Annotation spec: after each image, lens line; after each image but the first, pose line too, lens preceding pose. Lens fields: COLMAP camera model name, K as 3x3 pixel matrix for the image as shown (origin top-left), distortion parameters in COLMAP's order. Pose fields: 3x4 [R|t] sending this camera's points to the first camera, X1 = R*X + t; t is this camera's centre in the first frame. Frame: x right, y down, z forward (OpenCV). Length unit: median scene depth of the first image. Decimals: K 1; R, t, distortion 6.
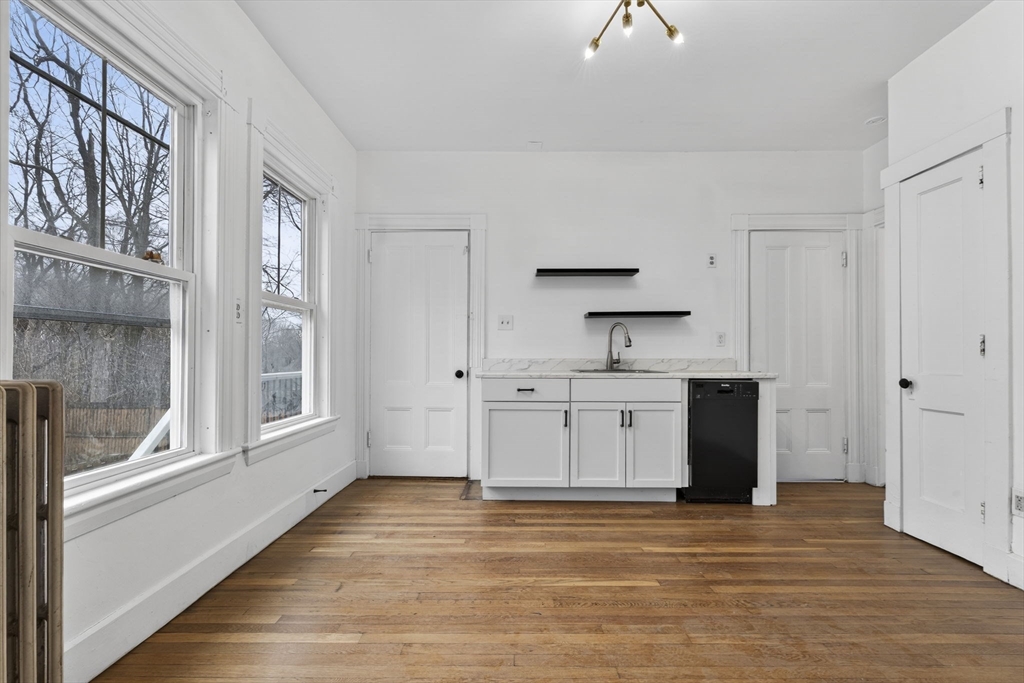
lens RADIAL K [[457.3, 0, 506.6], [0, 457.3, 351.1], [0, 0, 1]] dist [0.001447, -0.000272]
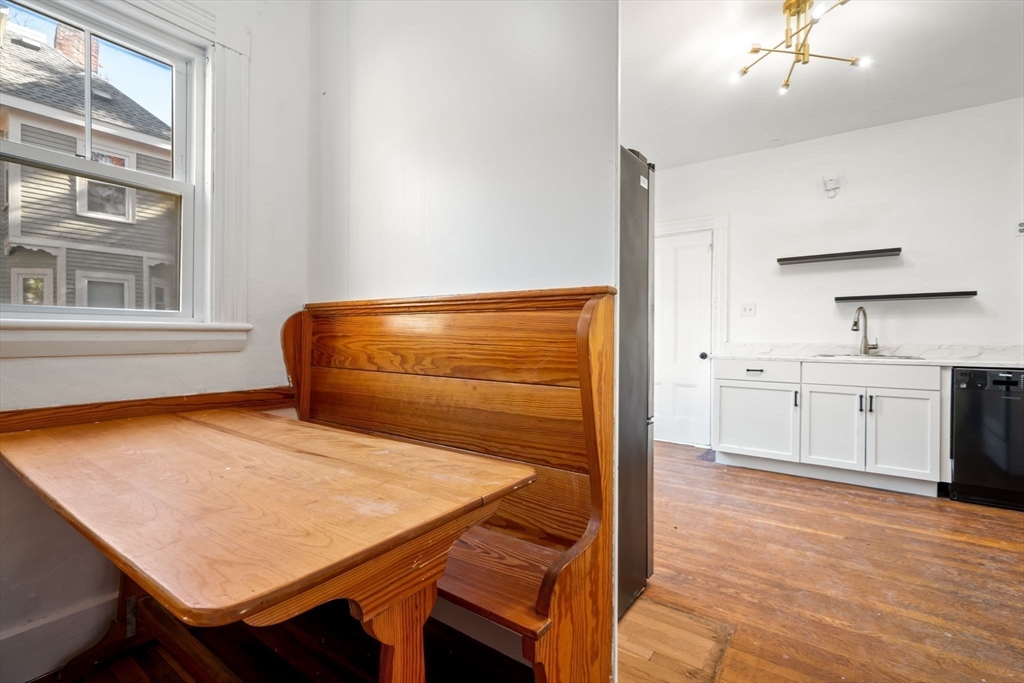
lens RADIAL K [[472.1, 0, 515.0], [0, 472.1, 338.1], [0, 0, 1]] dist [0.002858, 0.000085]
pose [[0.827894, 0.005291, -0.560860, 0.205309], [0.000841, 0.999943, 0.010674, -0.008559], [0.560885, -0.009309, 0.827842, -0.298806]]
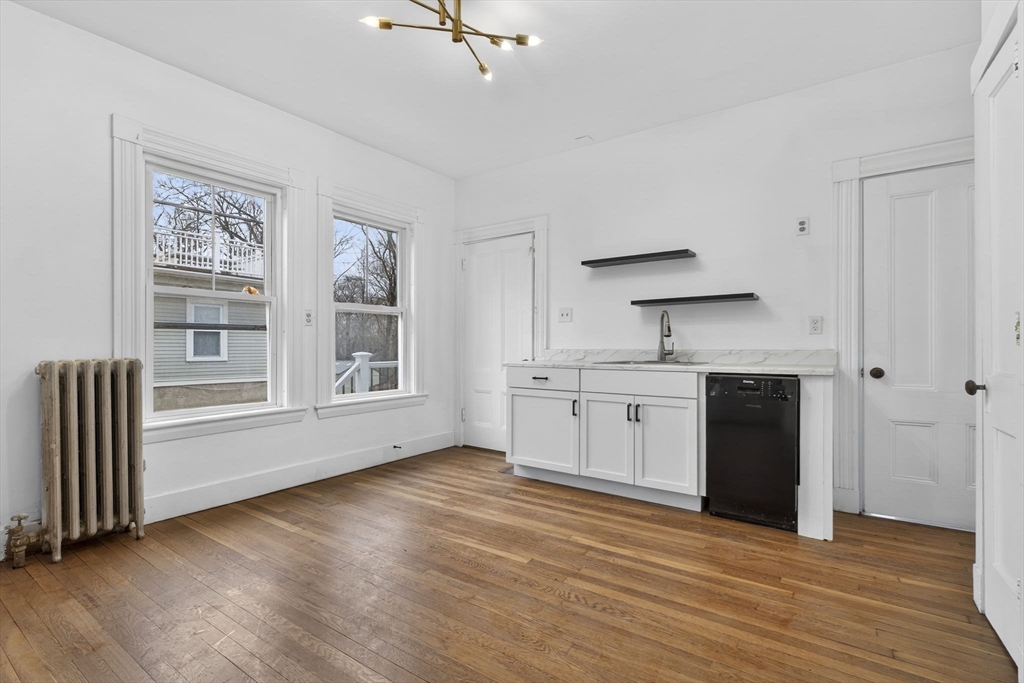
lens RADIAL K [[461.8, 0, 514.1], [0, 461.8, 345.0], [0, 0, 1]] dist [-0.001677, -0.000233]
pose [[0.827824, -0.003031, -0.560980, 0.597502], [0.006815, 0.999966, 0.004654, 0.000941], [0.560947, -0.007675, 0.827816, 0.067128]]
